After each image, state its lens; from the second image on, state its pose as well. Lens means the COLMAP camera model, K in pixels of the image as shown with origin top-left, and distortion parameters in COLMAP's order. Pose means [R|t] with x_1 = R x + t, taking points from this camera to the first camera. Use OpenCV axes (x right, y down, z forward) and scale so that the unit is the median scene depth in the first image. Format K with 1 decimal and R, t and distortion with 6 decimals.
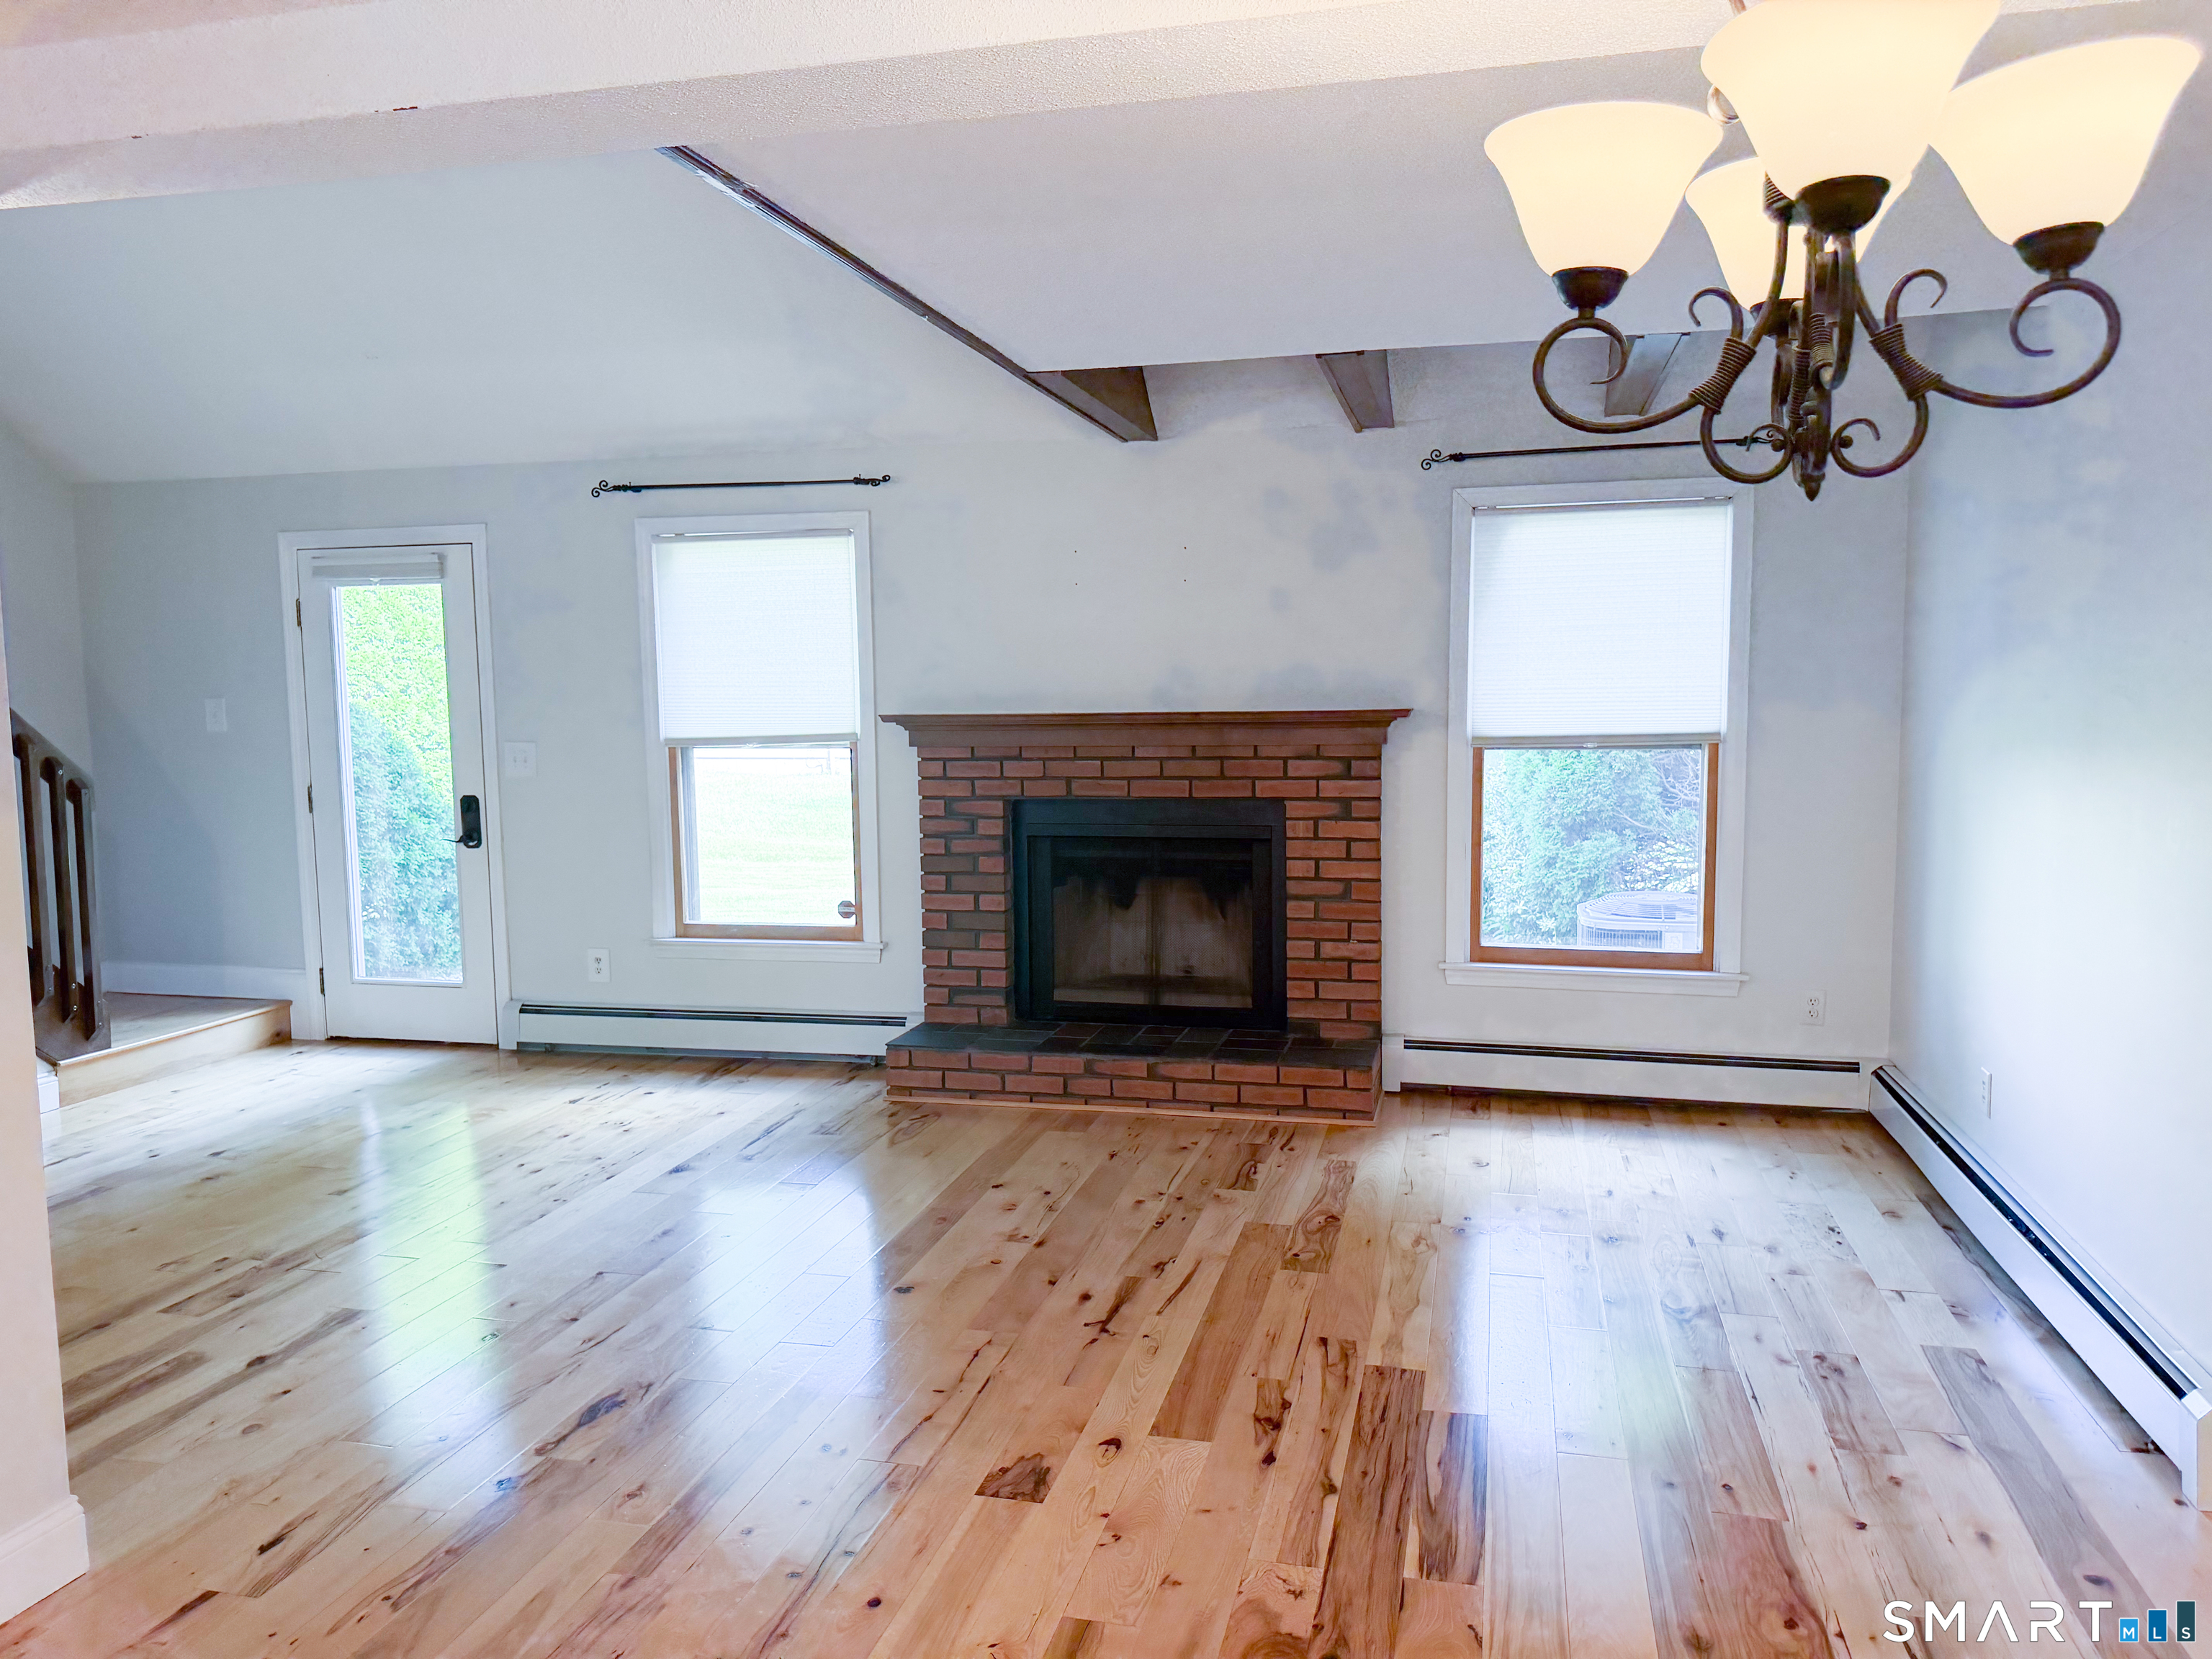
lens RADIAL K [[1547.1, 0, 1106.0], [0, 1547.1, 829.5], [0, 0, 1]] dist [0.155198, -0.291204]
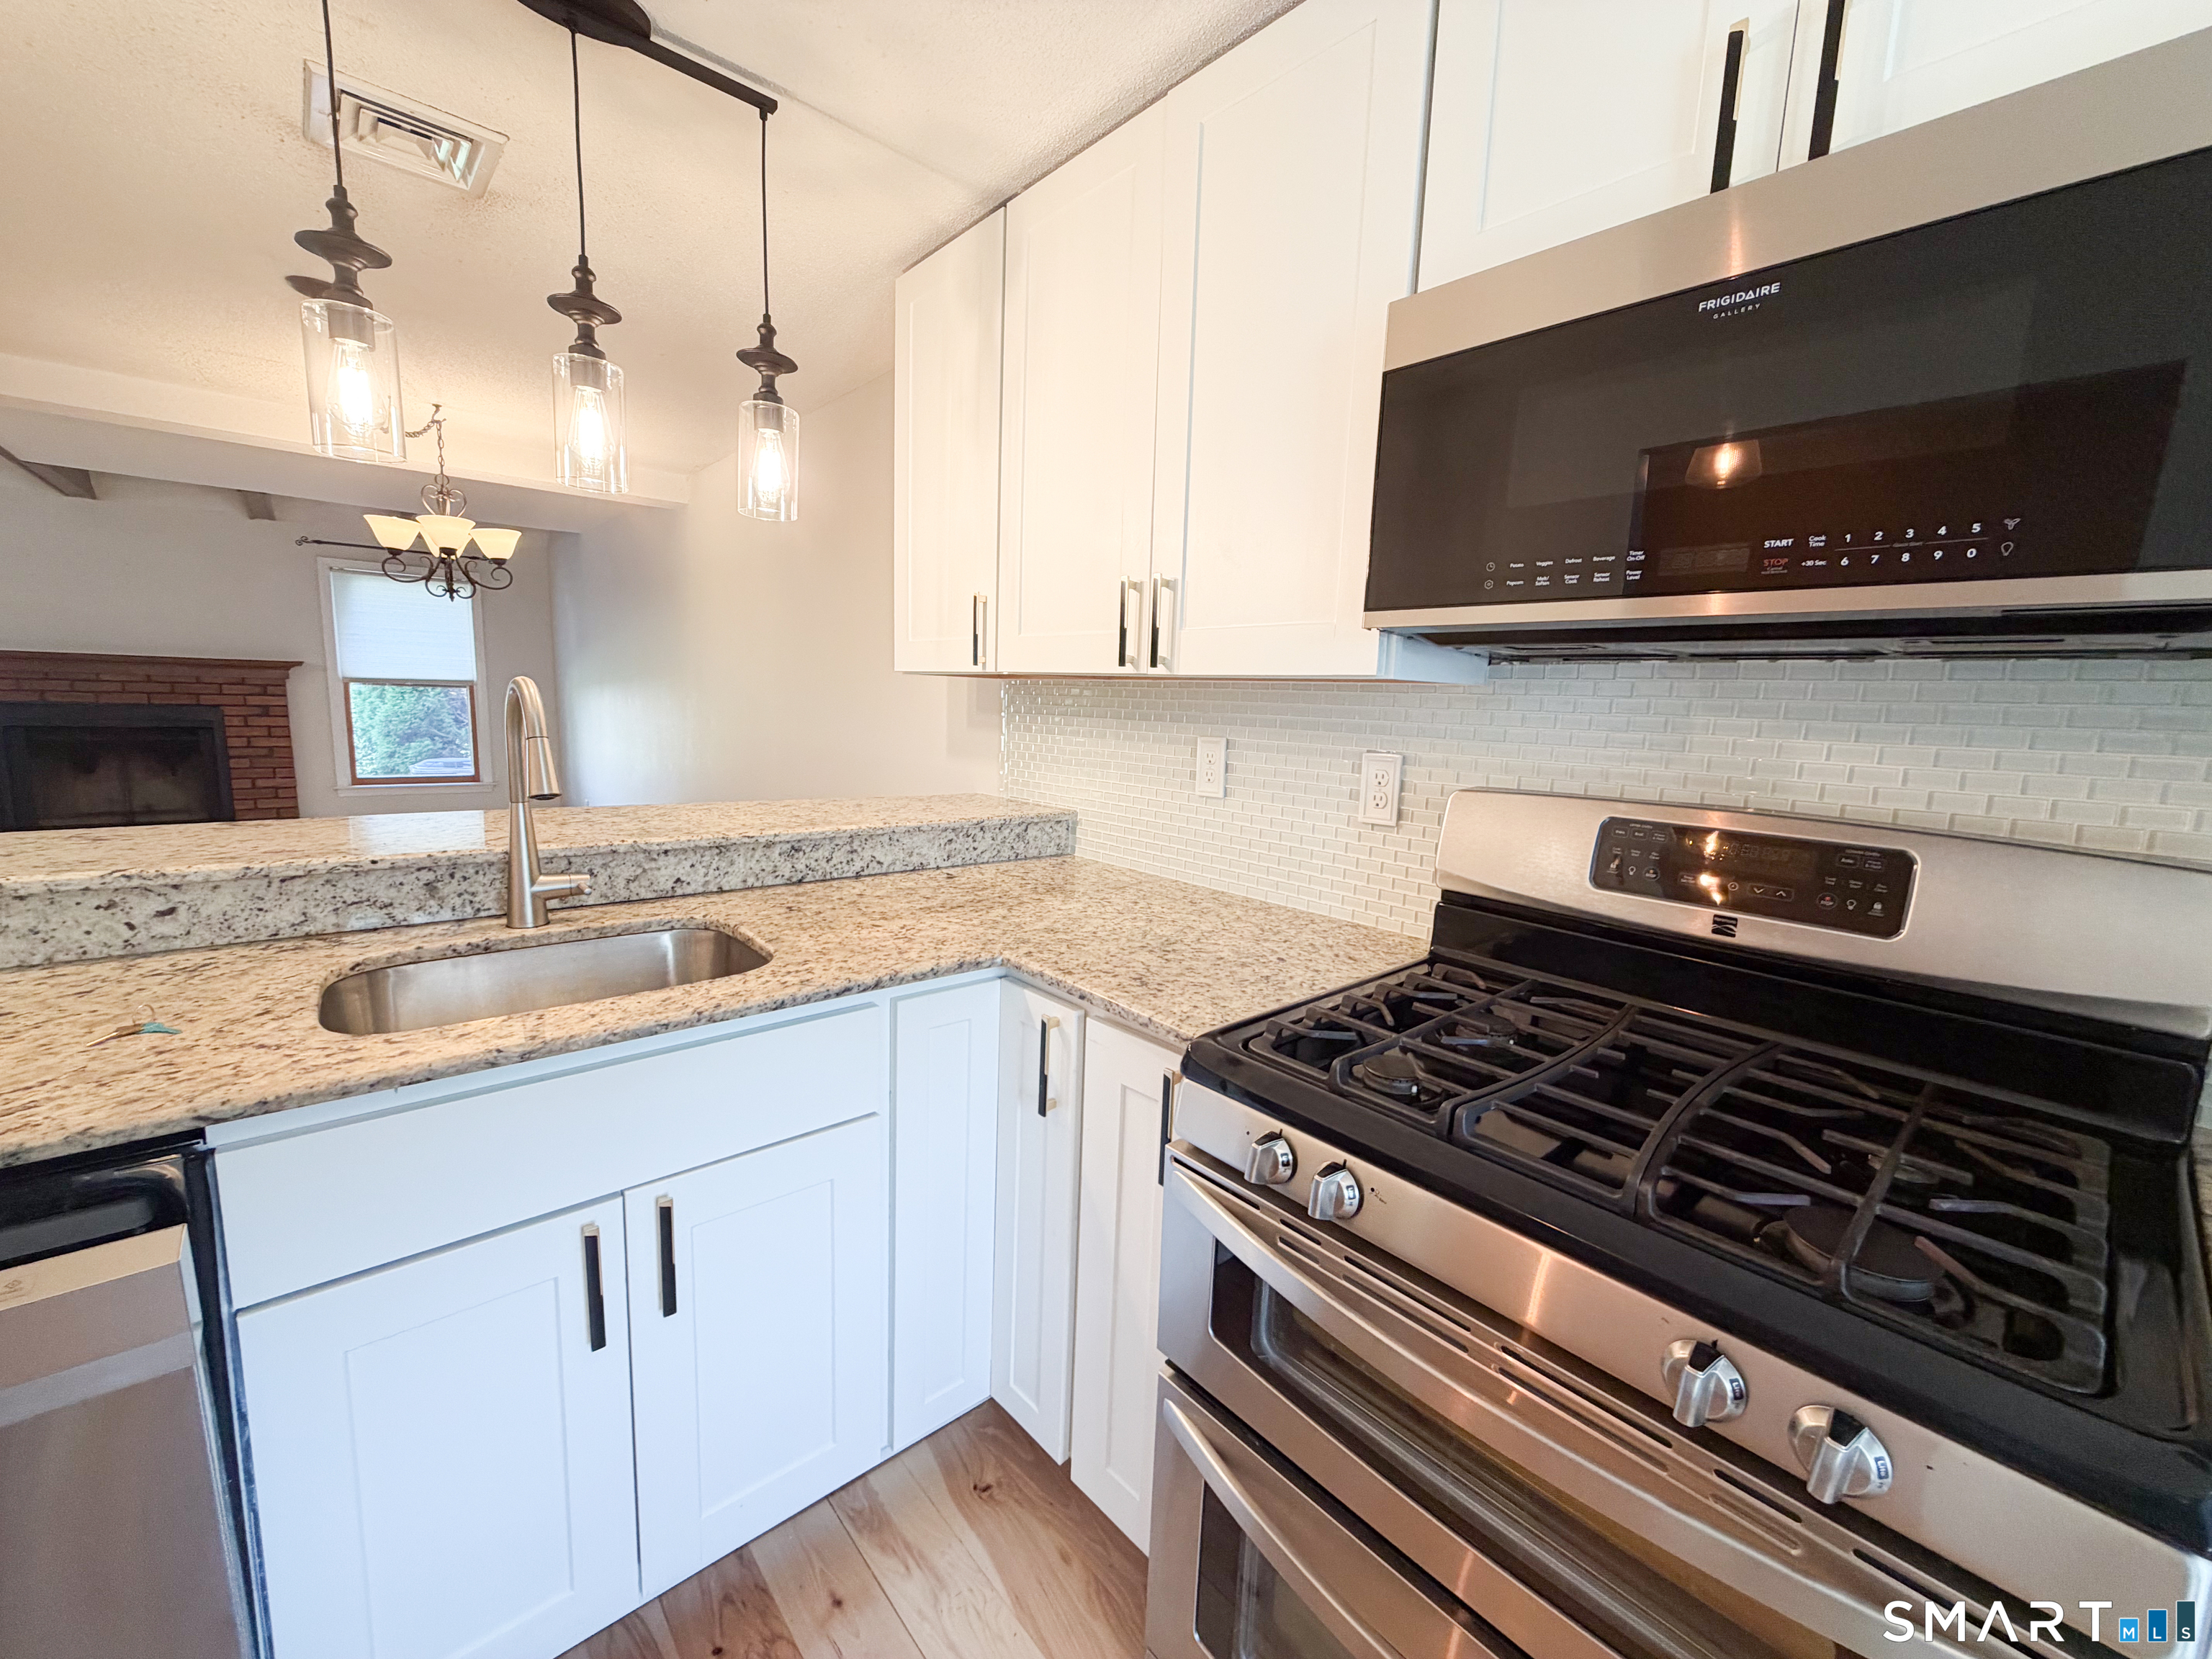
lens RADIAL K [[886.4, 0, 1095.3], [0, 886.4, 831.0], [0, 0, 1]] dist [0.000155, 0.000387]
pose [[0.580366, -0.090614, 0.809299, -0.153499], [0.033425, 0.995603, 0.087504, 0.072353], [-0.813670, -0.023734, 0.580843, -0.499554]]
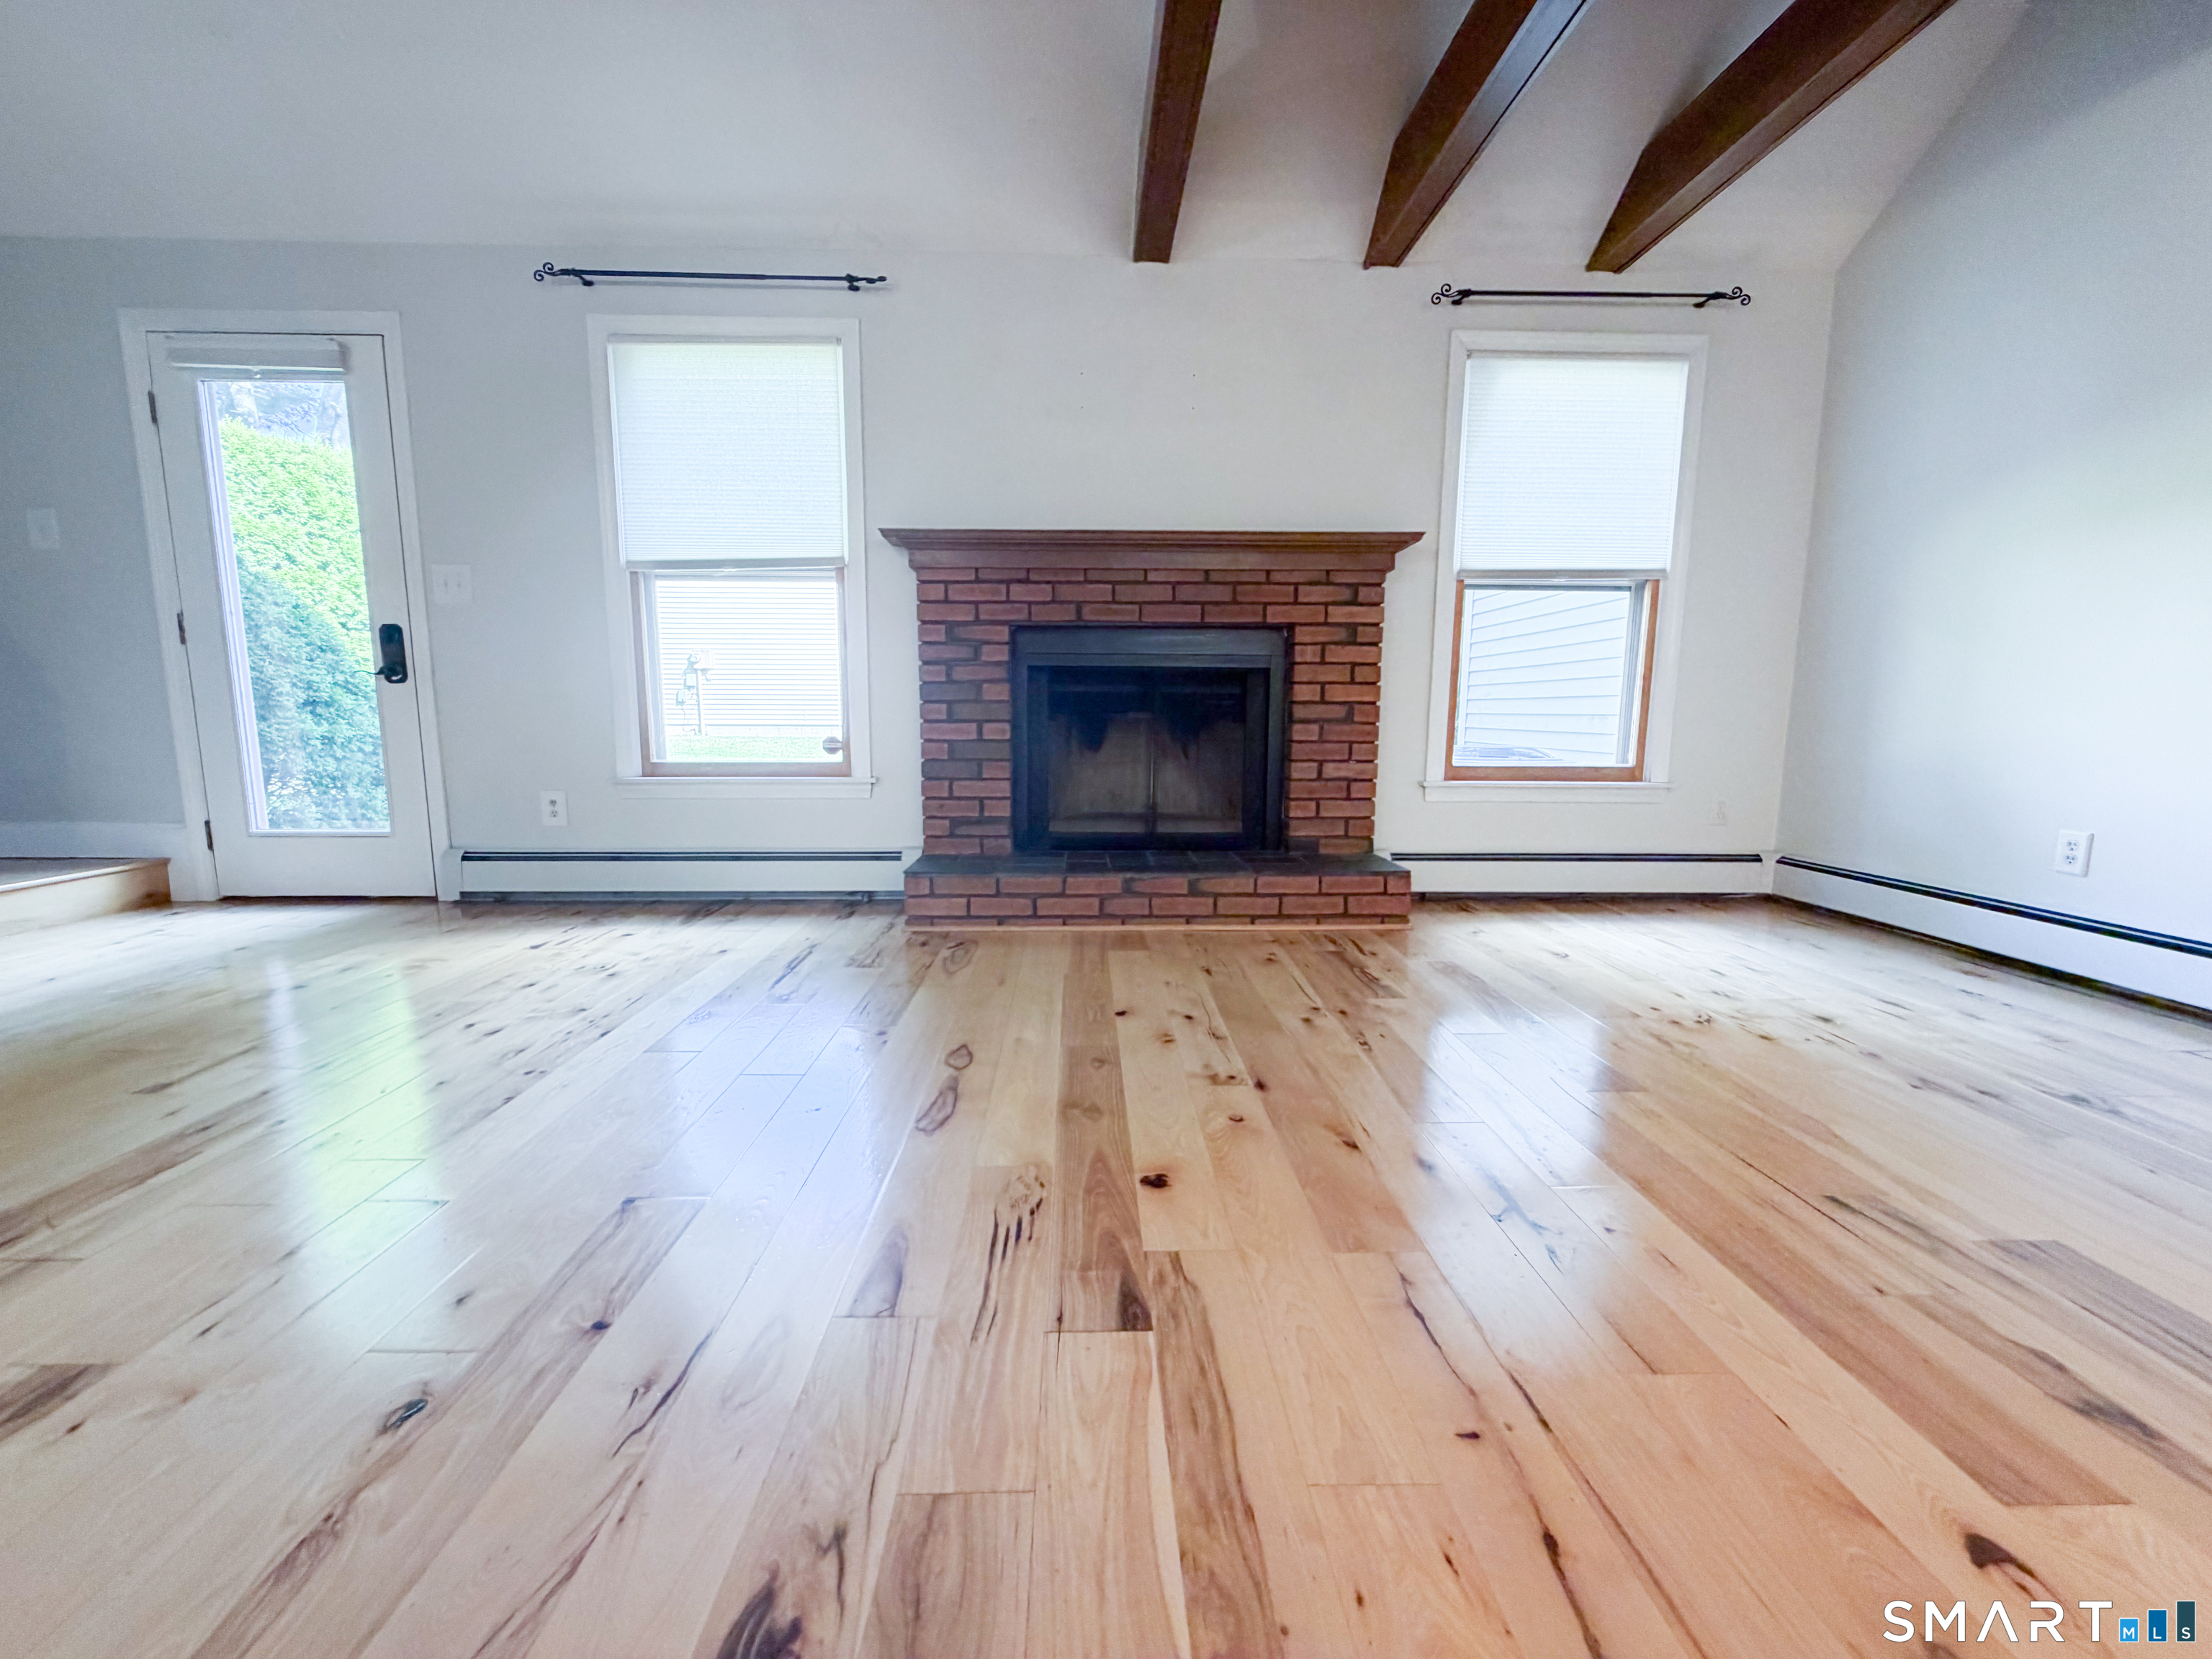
lens RADIAL K [[886.4, 0, 1095.3], [0, 886.4, 831.0], [0, 0, 1]] dist [0.000155, 0.000387]
pose [[0.965325, -0.017883, 0.260439, -0.163785], [0.008098, 0.999222, 0.038593, 0.090915], [-0.260926, -0.035145, 0.964719, 0.442431]]
